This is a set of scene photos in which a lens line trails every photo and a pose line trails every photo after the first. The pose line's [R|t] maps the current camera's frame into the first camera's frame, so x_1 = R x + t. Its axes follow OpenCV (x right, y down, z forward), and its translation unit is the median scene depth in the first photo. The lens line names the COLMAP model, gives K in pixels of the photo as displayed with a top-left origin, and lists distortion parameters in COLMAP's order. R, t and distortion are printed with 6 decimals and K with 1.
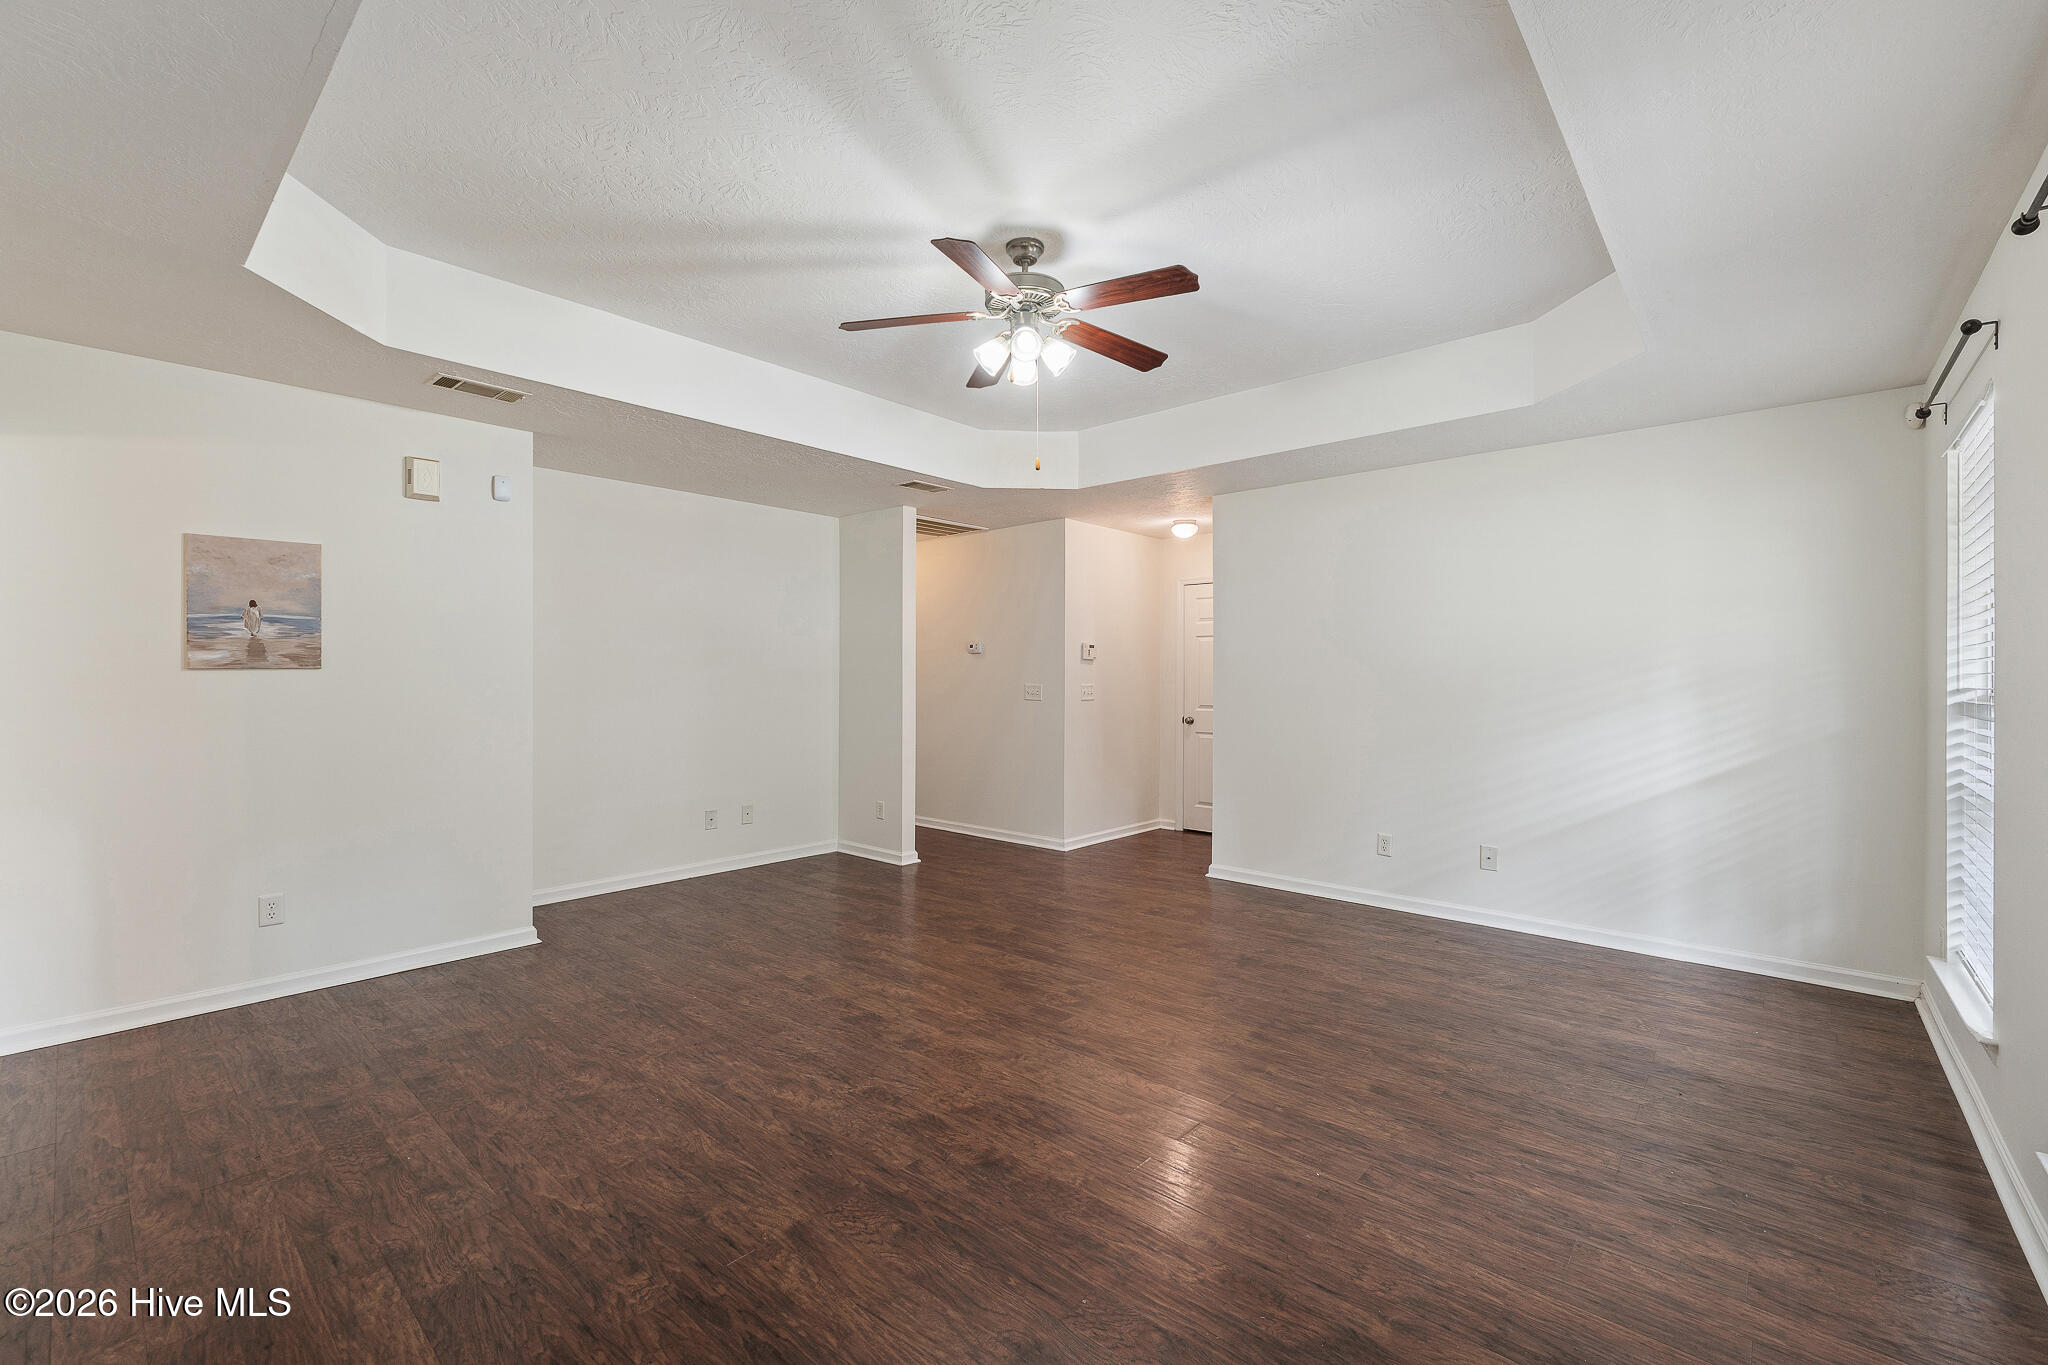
lens RADIAL K [[860.4, 0, 991.7], [0, 860.4, 682.6], [0, 0, 1]] dist [-0.004728, 0.000348]
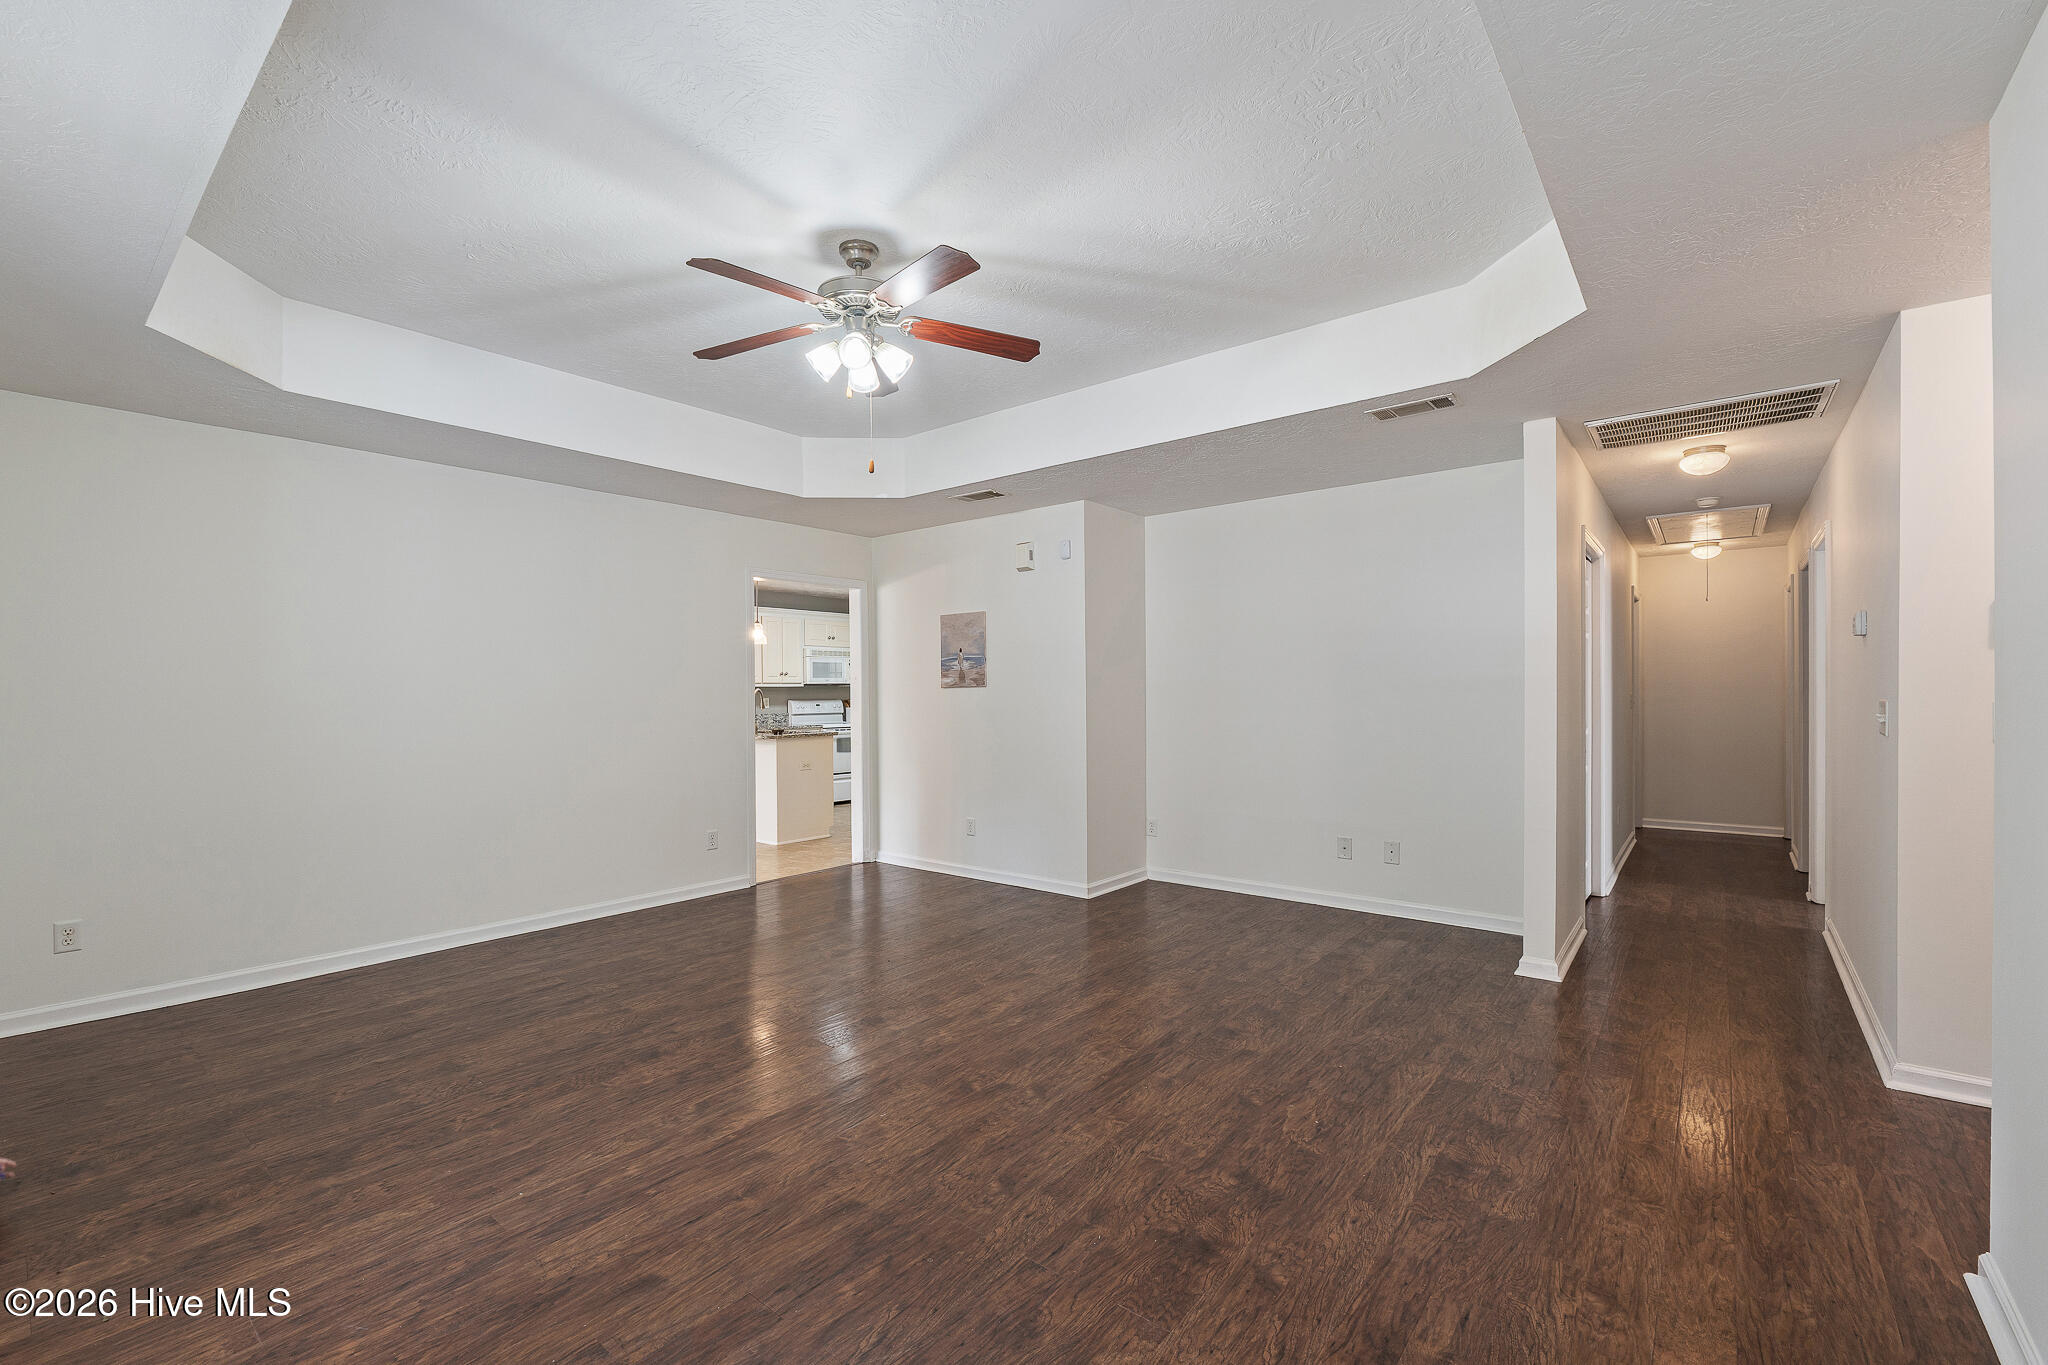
lens RADIAL K [[860.4, 0, 995.5], [0, 860.4, 699.5], [0, 0, 1]] dist [-0.004728, 0.000348]
pose [[0.046542, 0.007252, -0.998890, 0.914085], [0.000723, 0.999973, 0.007294, -0.003587], [0.998916, -0.001061, 0.046535, 0.986634]]
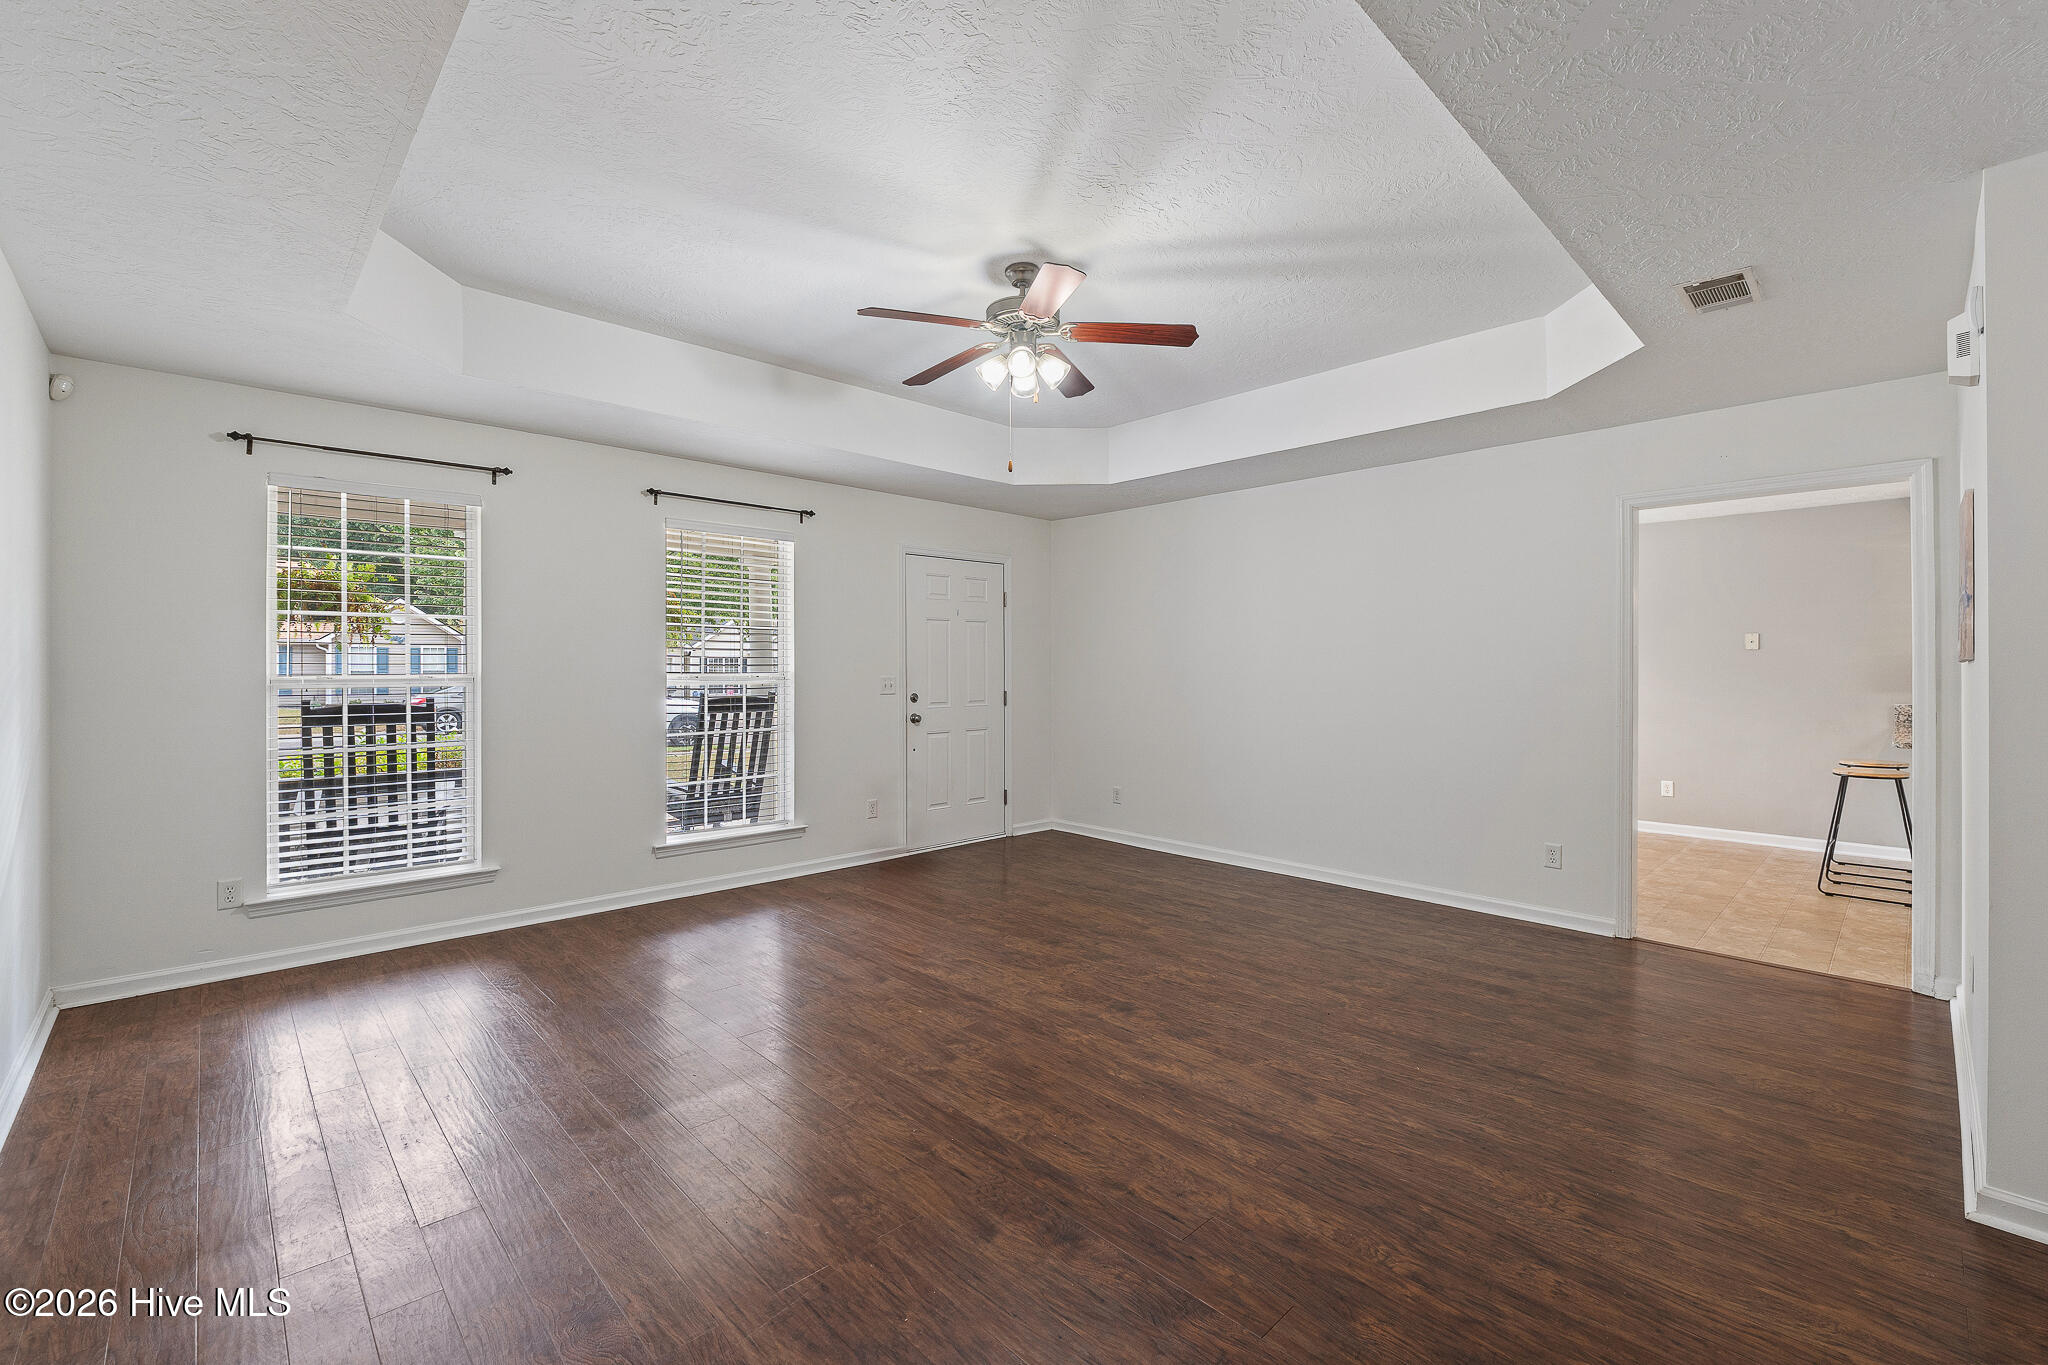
lens RADIAL K [[860.4, 0, 1006.5], [0, 860.4, 672.7], [0, 0, 1]] dist [-0.004728, 0.000348]
pose [[-0.997845, -0.004218, 0.065482, -0.011416], [-0.003446, 0.999923, 0.011894, -0.012446], [-0.065527, 0.011643, -0.997783, 1.859834]]
